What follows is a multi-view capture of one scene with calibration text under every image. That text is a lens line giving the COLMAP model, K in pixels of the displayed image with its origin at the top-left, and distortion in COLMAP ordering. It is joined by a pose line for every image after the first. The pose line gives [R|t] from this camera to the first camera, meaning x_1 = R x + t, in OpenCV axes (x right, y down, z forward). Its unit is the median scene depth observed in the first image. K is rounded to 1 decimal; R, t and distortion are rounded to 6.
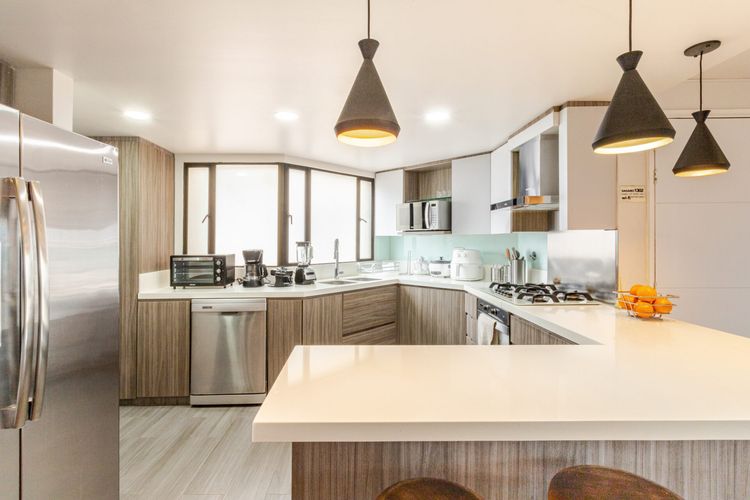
lens RADIAL K [[367.2, 0, 385.0], [0, 367.2, 241.9], [0, 0, 1]] dist [0.000148, -0.000240]
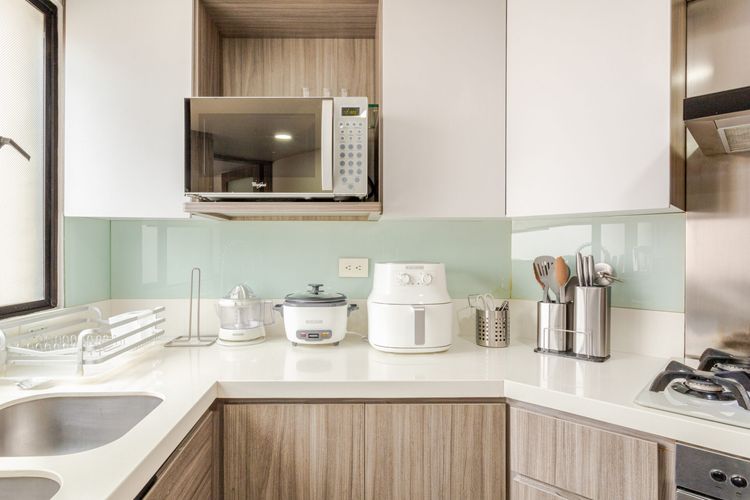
lens RADIAL K [[441.6, 0, 375.0], [0, 441.6, 250.0], [0, 0, 1]] dist [-0.002888, -0.000276]
pose [[0.719921, 0.011705, 0.693957, -0.092965], [-0.007566, 0.999931, -0.009016, 0.012860], [-0.694015, 0.001240, 0.719960, 0.685866]]
